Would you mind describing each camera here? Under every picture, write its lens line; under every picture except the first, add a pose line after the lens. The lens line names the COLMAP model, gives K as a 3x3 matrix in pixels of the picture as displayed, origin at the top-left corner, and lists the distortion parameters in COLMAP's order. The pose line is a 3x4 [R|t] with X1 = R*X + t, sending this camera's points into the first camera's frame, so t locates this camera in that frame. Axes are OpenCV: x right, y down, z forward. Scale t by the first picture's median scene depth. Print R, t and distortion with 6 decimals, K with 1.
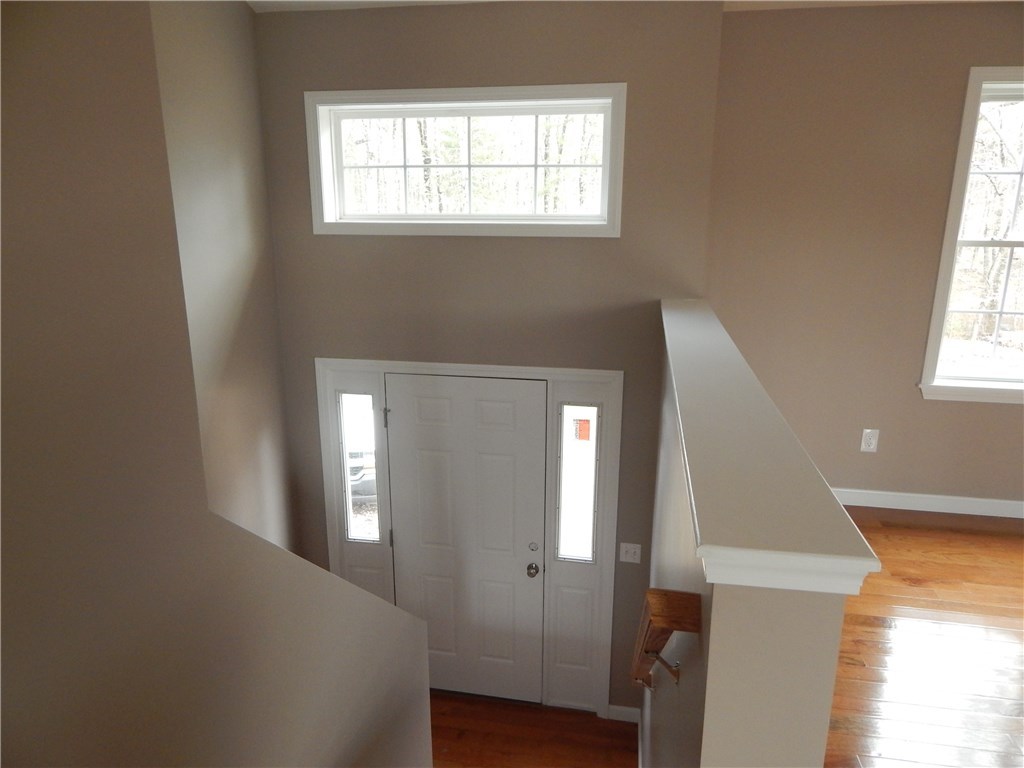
lens RADIAL K [[668.7, 0, 508.4], [0, 668.7, 386.6], [0, 0, 1]] dist [-0.029099, 0.001529]
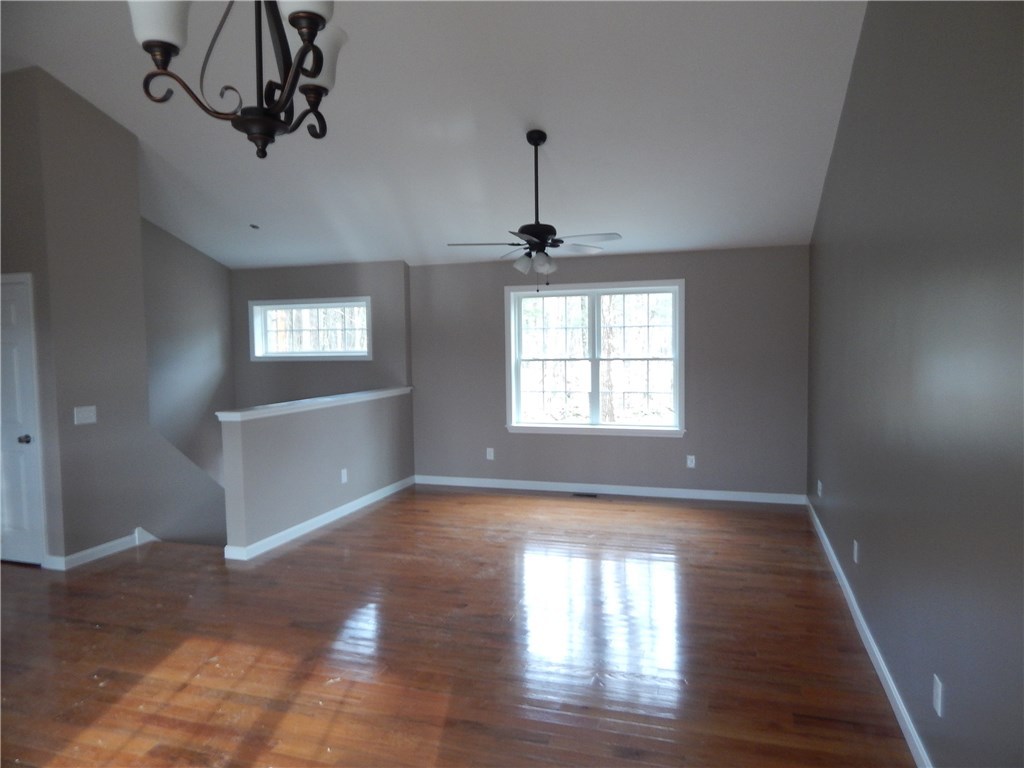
lens RADIAL K [[668.7, 0, 519.8], [0, 668.7, 382.5], [0, 0, 1]] dist [-0.029099, 0.001529]
pose [[0.993396, -0.011647, -0.114144, 0.877336], [-0.010153, 0.982009, -0.188561, 0.255866], [0.114286, 0.188475, 0.975406, -1.076115]]
